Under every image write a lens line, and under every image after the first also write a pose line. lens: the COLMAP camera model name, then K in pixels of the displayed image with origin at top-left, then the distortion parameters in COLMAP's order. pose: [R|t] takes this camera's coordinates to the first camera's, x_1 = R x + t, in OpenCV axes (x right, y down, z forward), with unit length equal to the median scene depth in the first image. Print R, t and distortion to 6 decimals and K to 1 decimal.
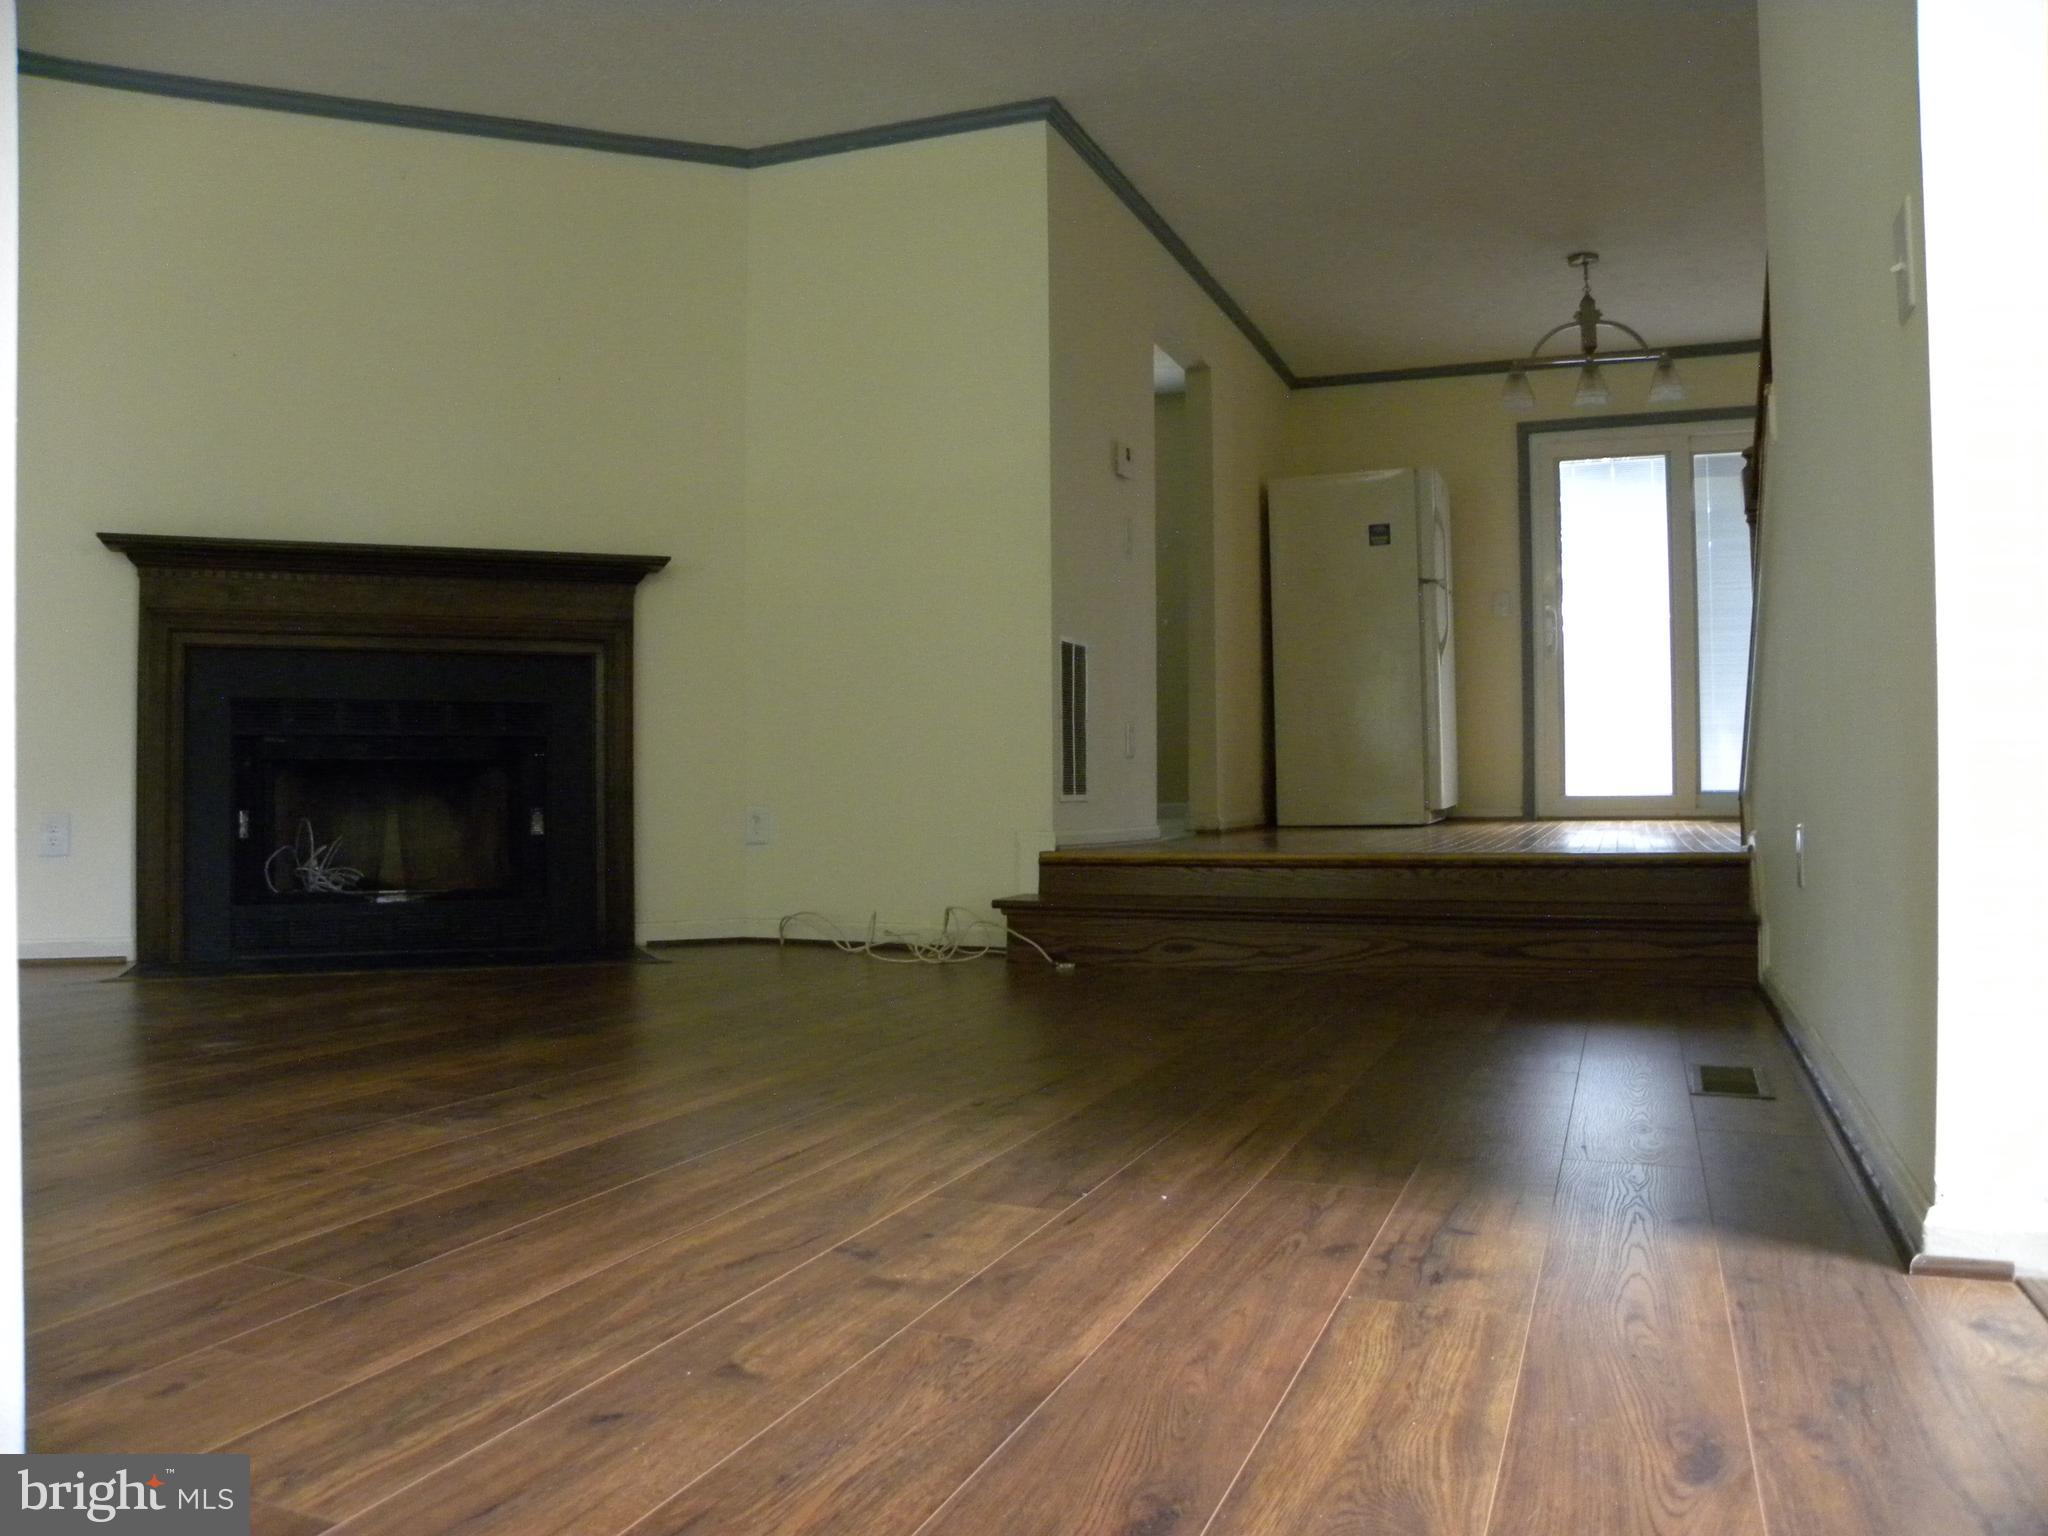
lens RADIAL K [[1545.5, 0, 1020.2], [0, 1545.5, 761.1], [0, 0, 1]] dist [-0.155557, 0.092337]
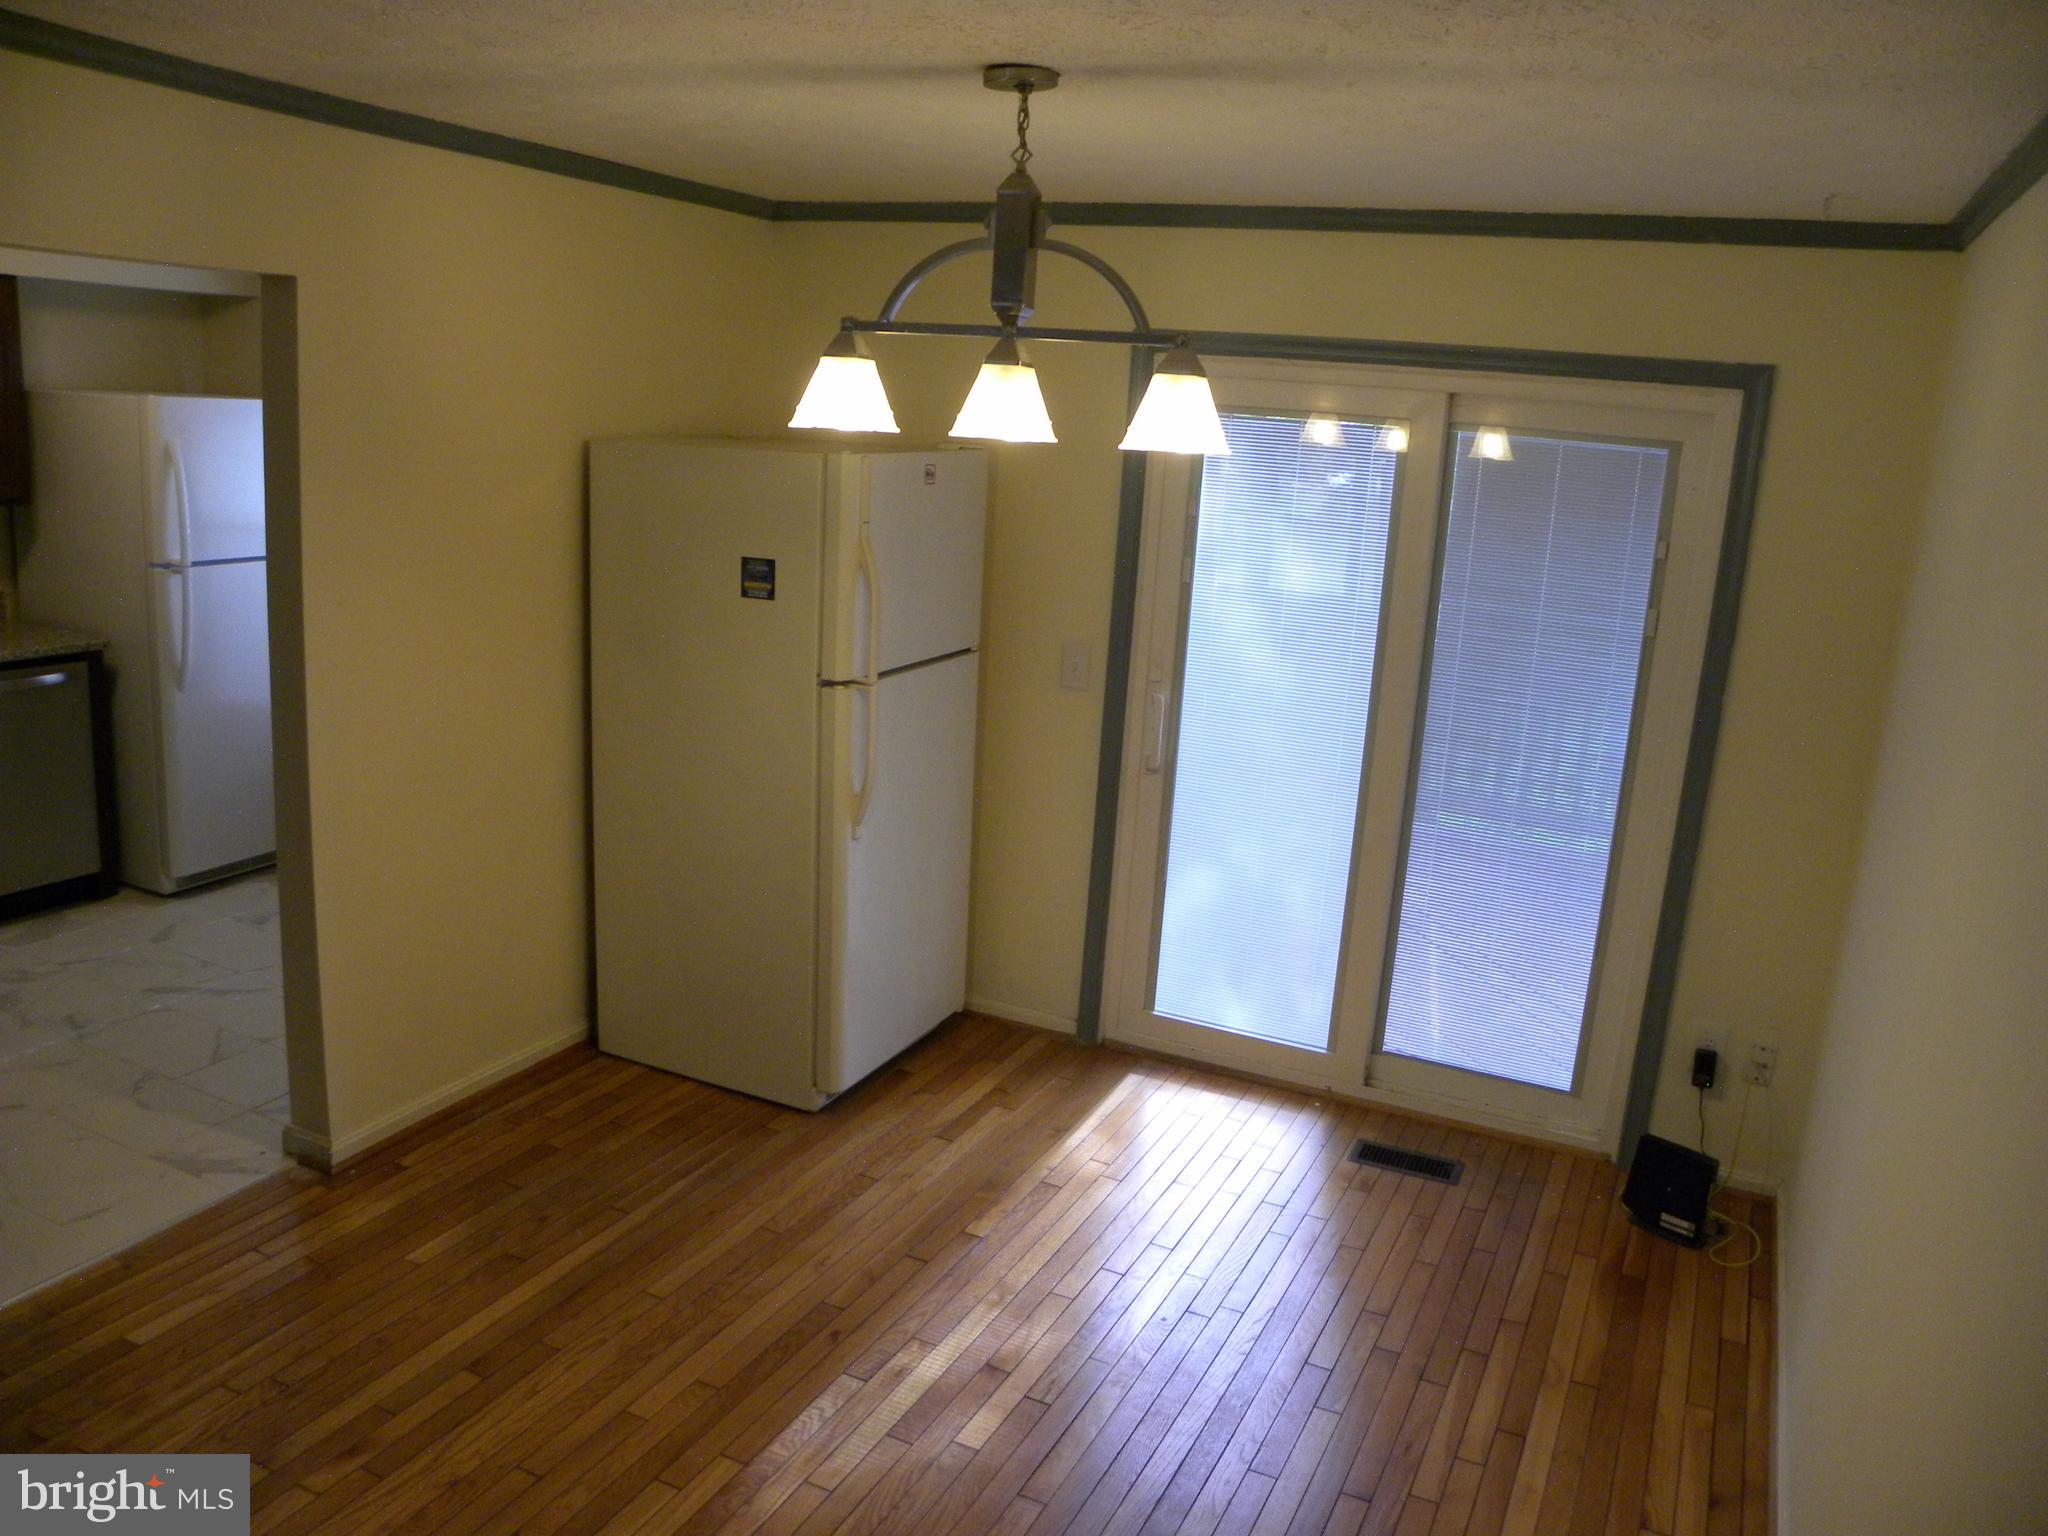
lens RADIAL K [[1553.5, 0, 1020.4], [0, 1553.5, 758.7], [0, 0, 1]] dist [-0.158727, 0.101311]
pose [[0.995504, 0.083962, -0.043848, 0.532766], [-0.071373, 0.969241, 0.235536, -0.330790], [0.062275, -0.231347, 0.970876, 0.739682]]
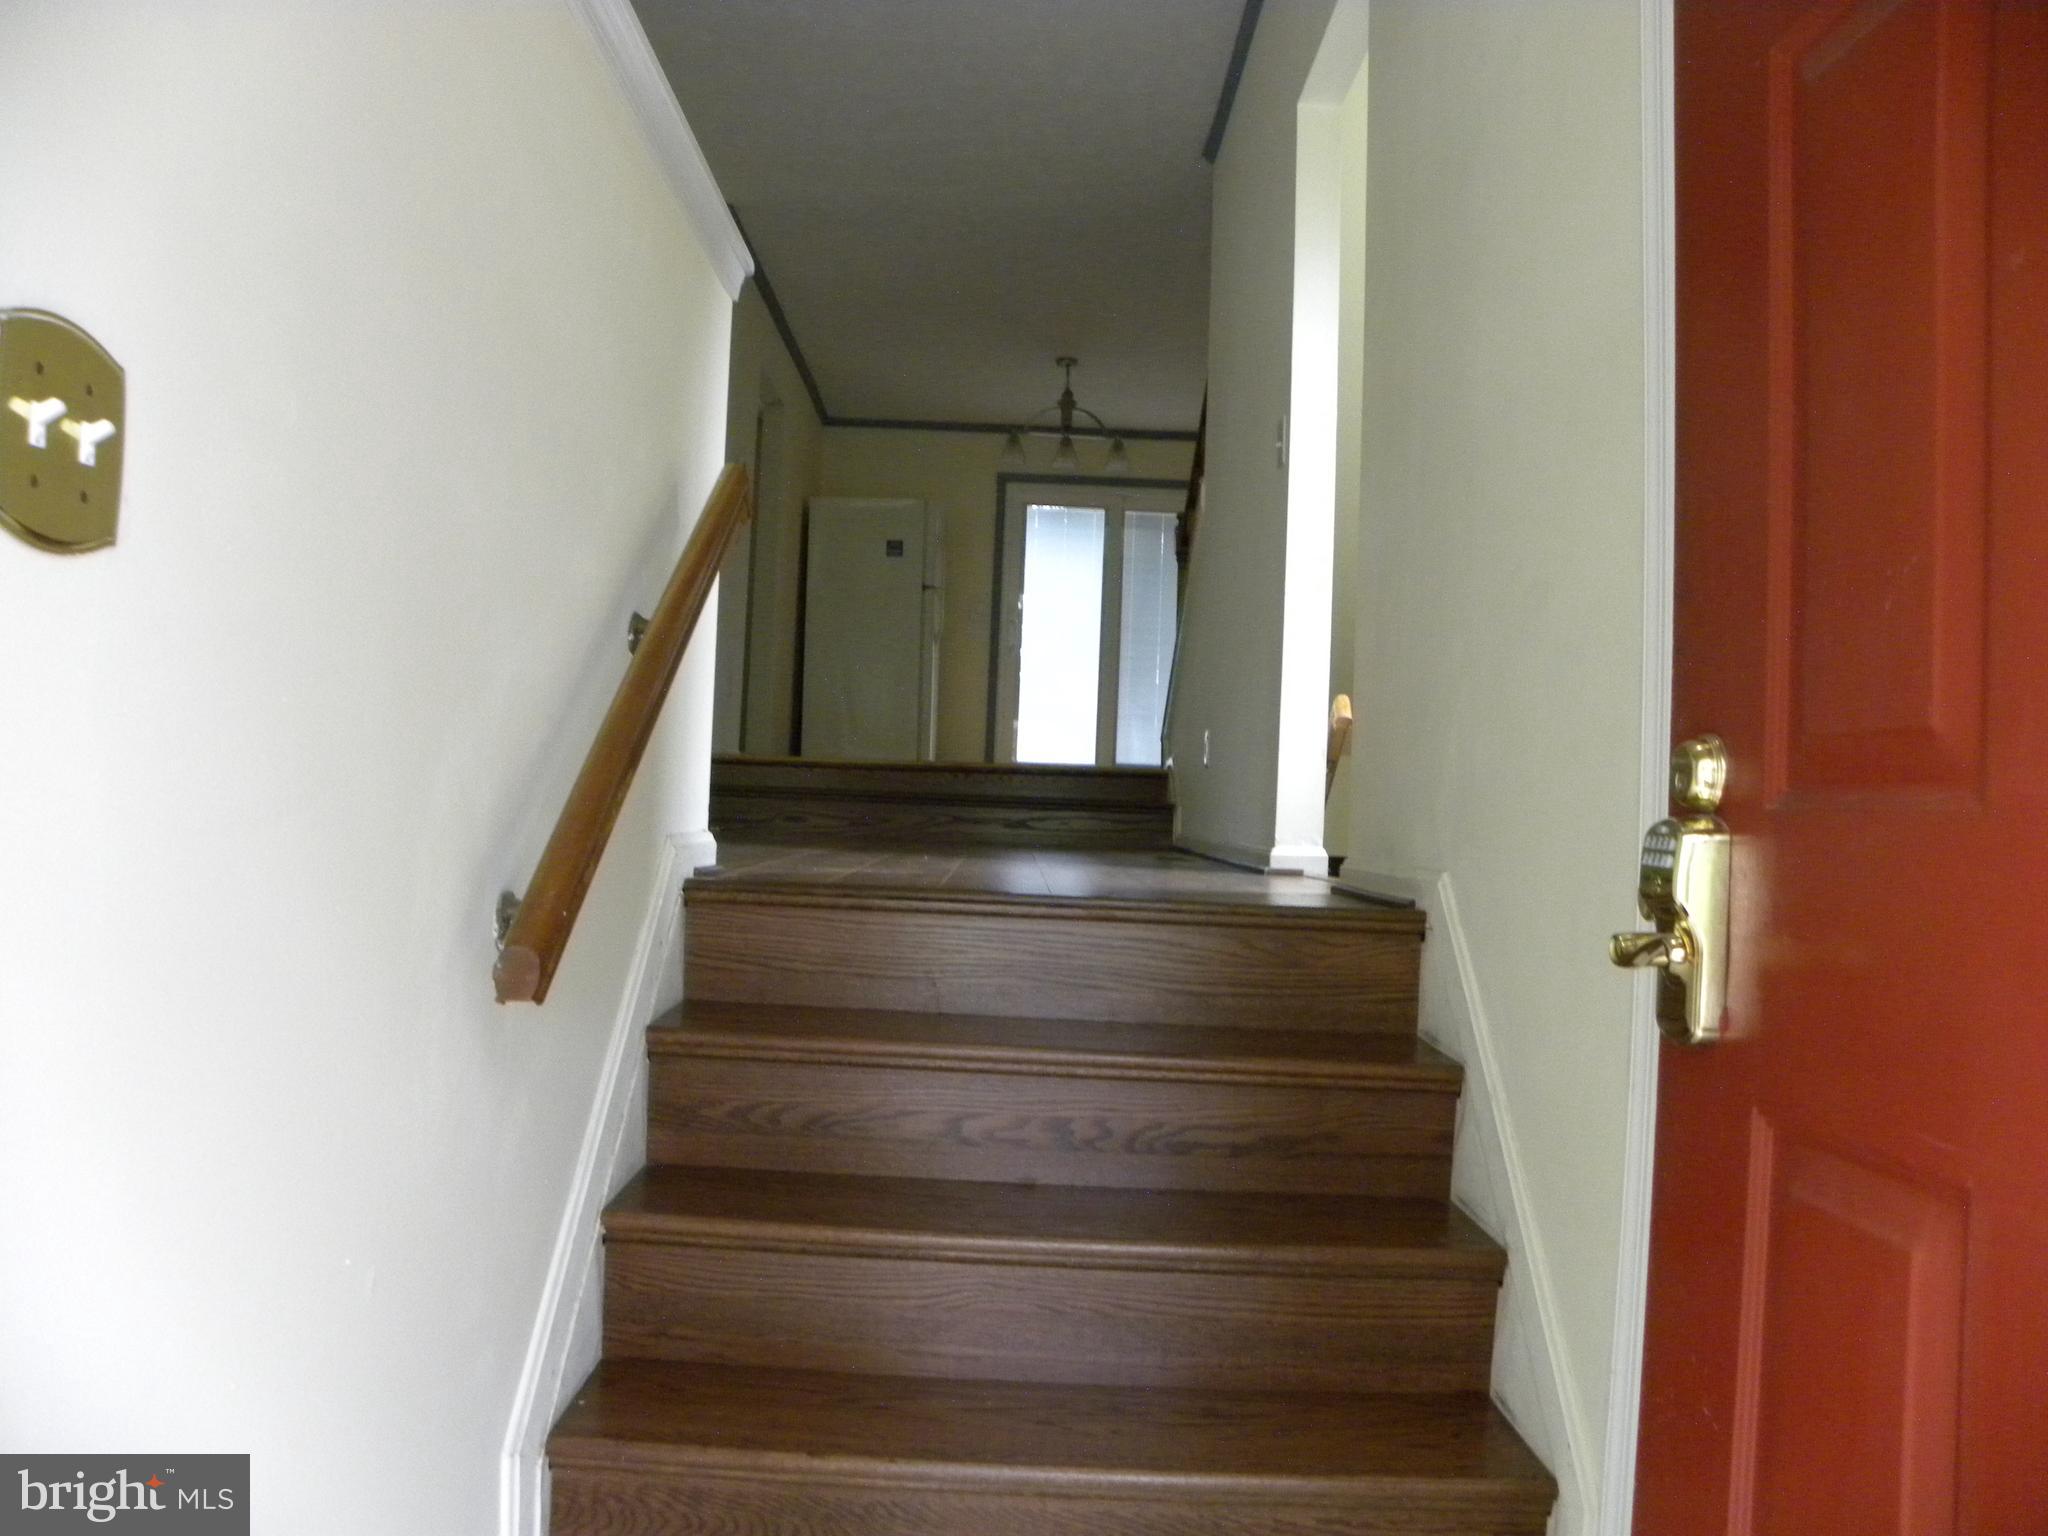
lens RADIAL K [[1545.5, 0, 1020.2], [0, 1545.5, 761.1], [0, 0, 1]] dist [-0.155557, 0.092337]
pose [[0.923557, 0.055460, 0.379428, -0.228776], [-0.052119, 0.998459, -0.019081, 0.077154], [-0.379902, -0.002153, 0.925024, -0.371050]]
